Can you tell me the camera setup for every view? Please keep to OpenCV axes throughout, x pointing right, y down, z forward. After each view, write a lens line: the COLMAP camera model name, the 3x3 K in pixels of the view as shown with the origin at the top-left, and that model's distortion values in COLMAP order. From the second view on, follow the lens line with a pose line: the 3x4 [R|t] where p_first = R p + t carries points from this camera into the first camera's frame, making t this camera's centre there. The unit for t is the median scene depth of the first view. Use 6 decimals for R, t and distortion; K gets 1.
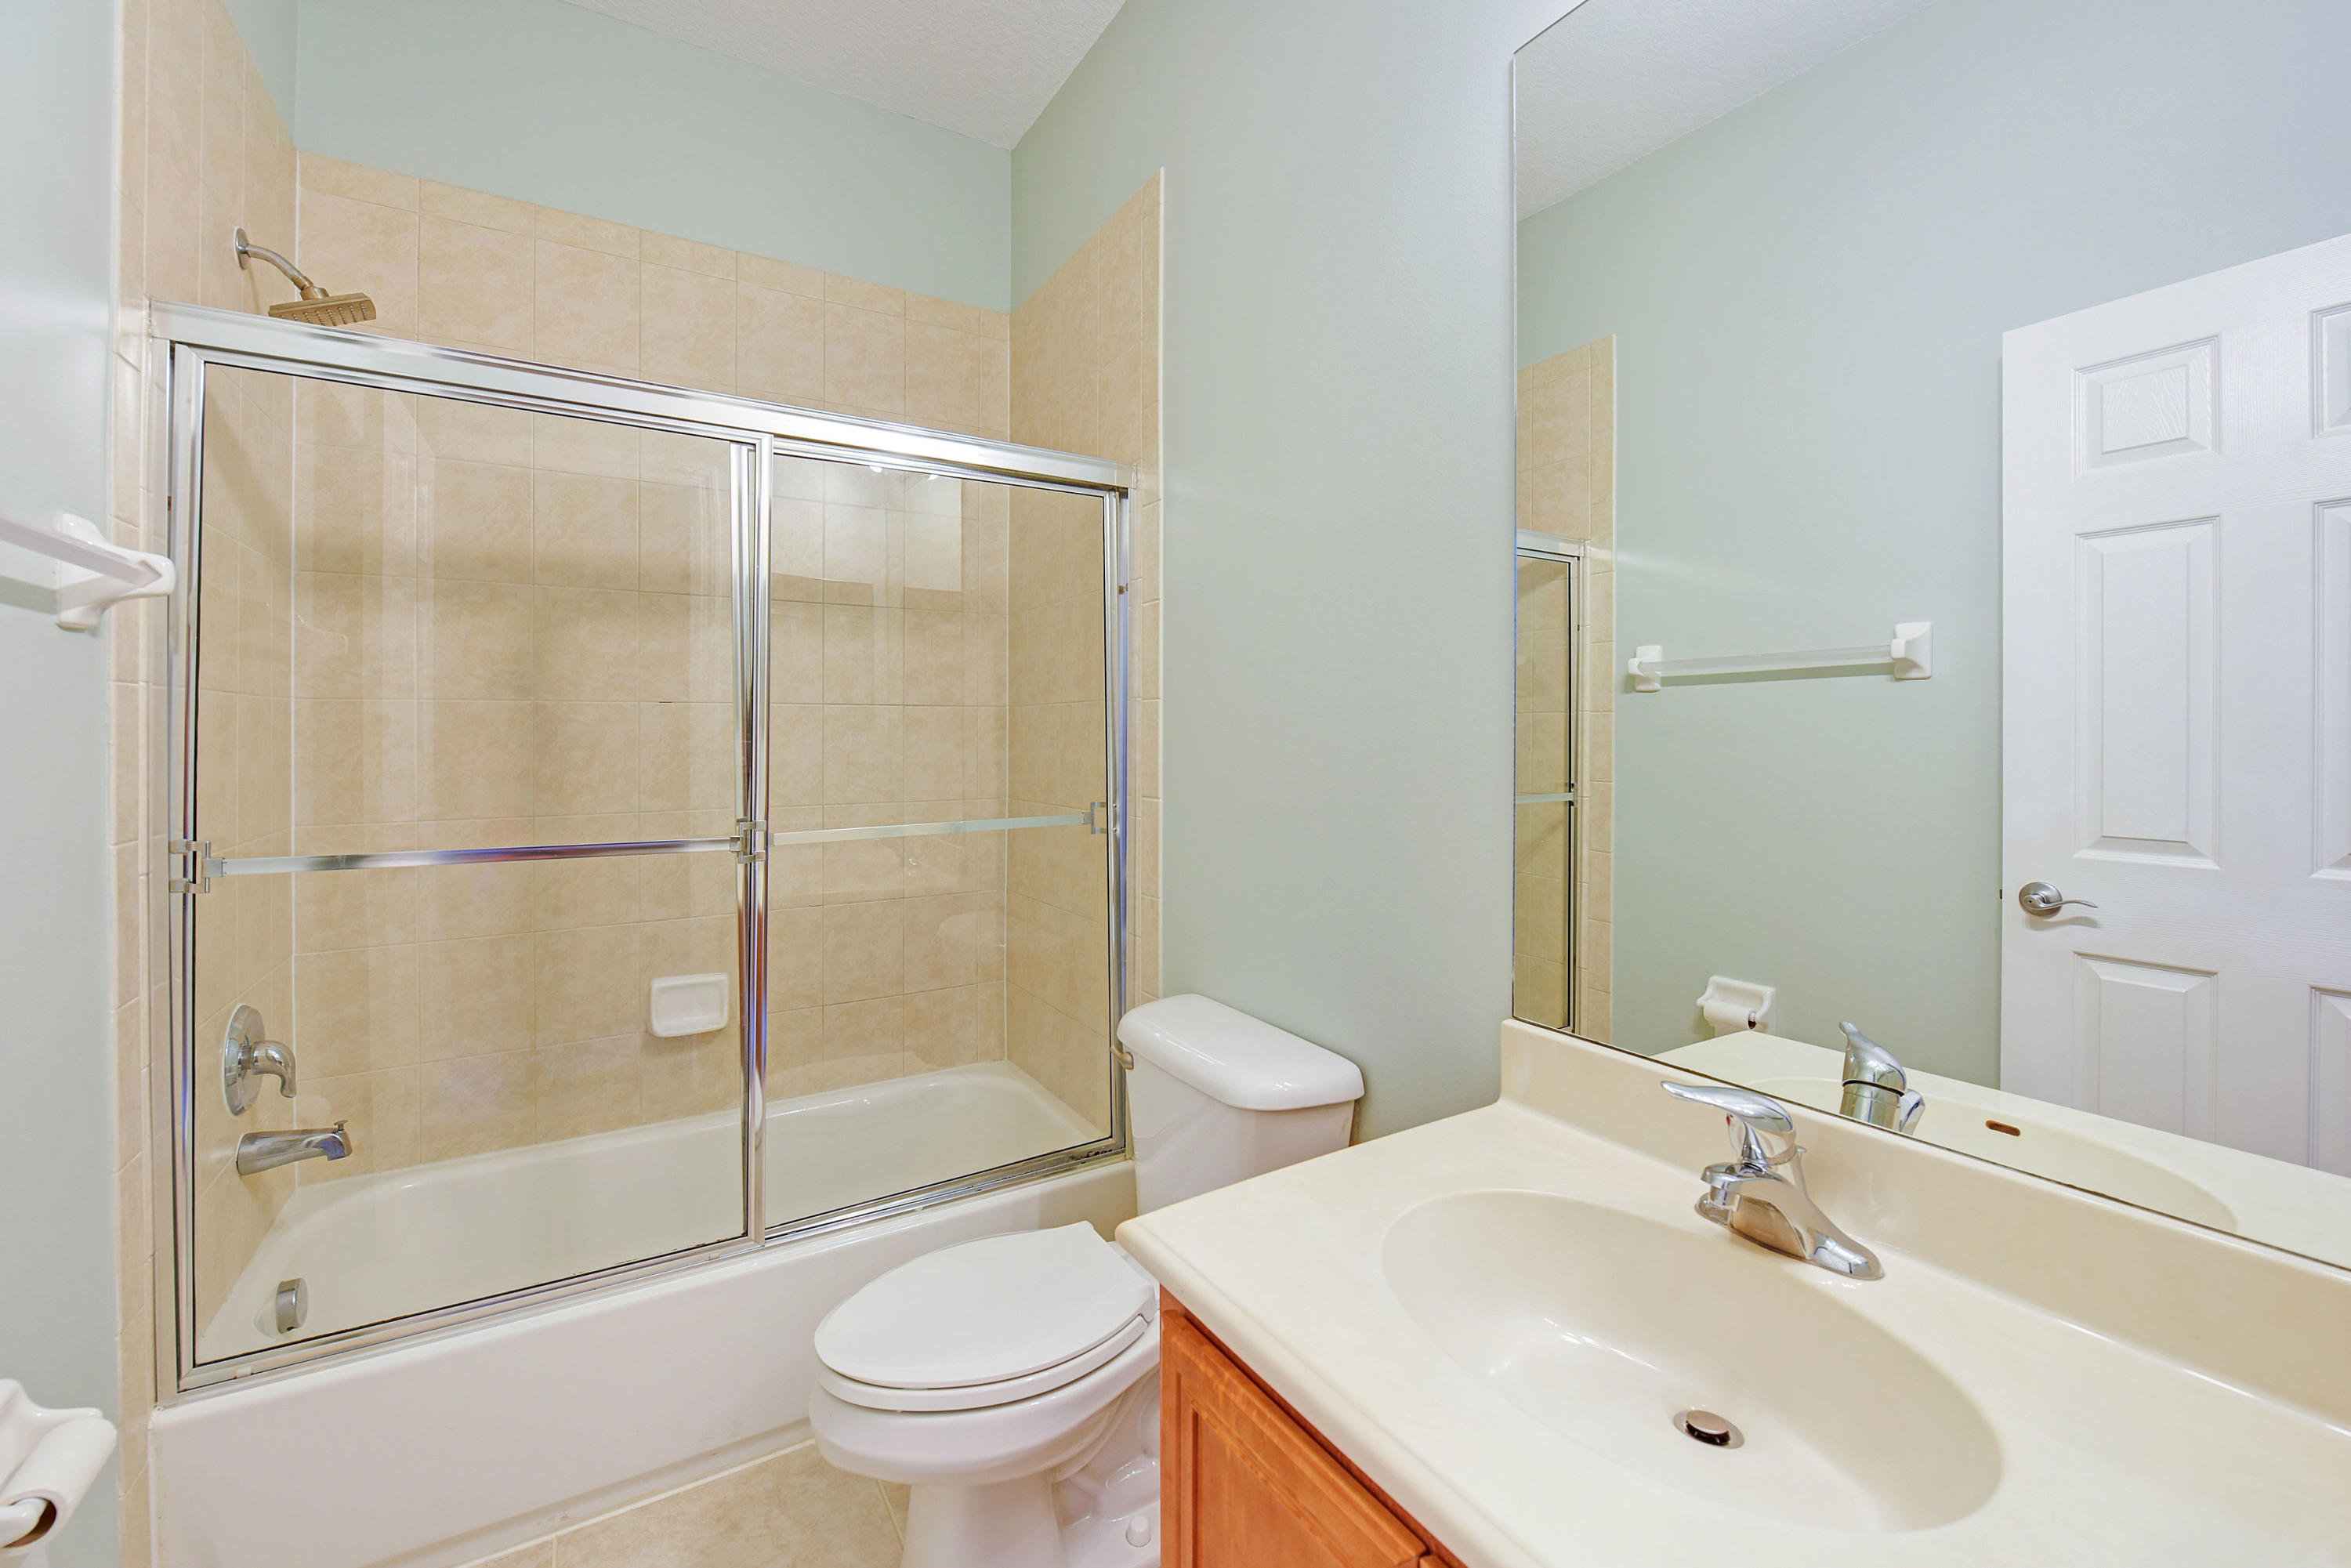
lens RADIAL K [[948.7, 0, 1170.0], [0, 948.7, 732.2], [0, 0, 1]] dist [-0.011153, -0.000992]
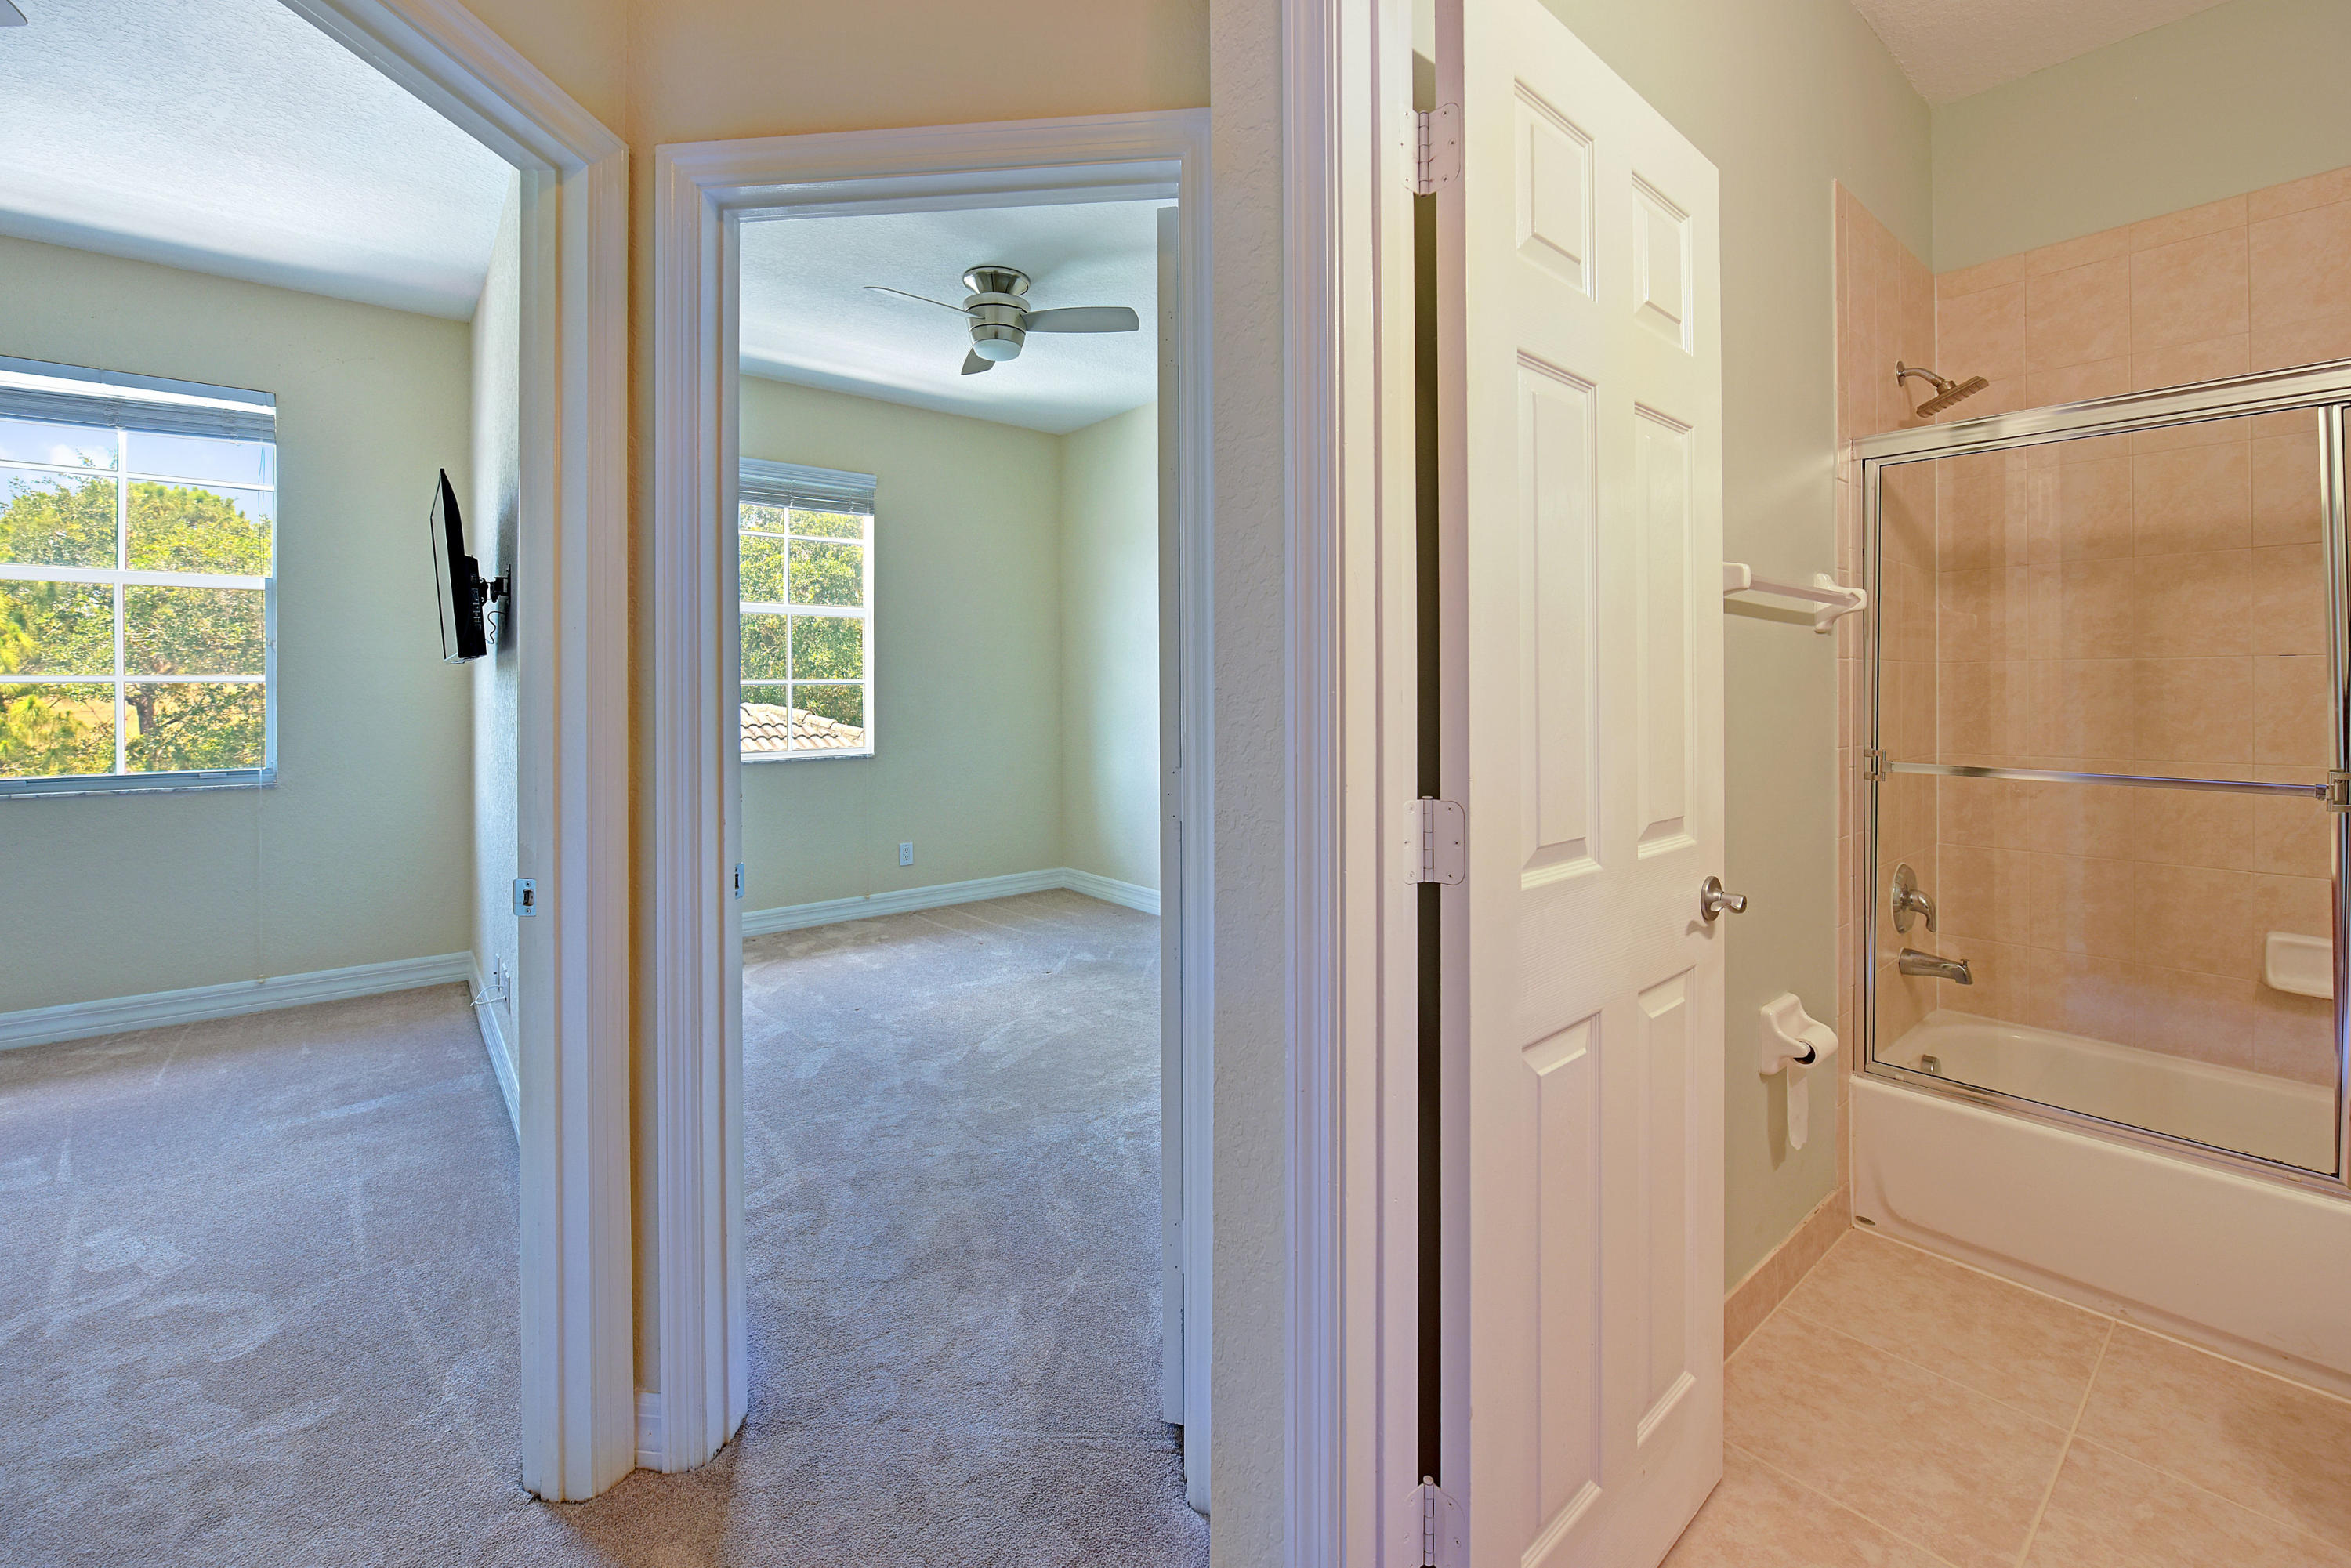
lens RADIAL K [[948.7, 0, 1178.9], [0, 948.7, 692.0], [0, 0, 1]] dist [-0.011153, -0.000992]
pose [[0.123952, -0.000088, -0.992288, 0.395351], [0.002138, 0.999998, 0.000179, 0.005686], [0.992286, -0.002144, 0.123952, -0.372033]]
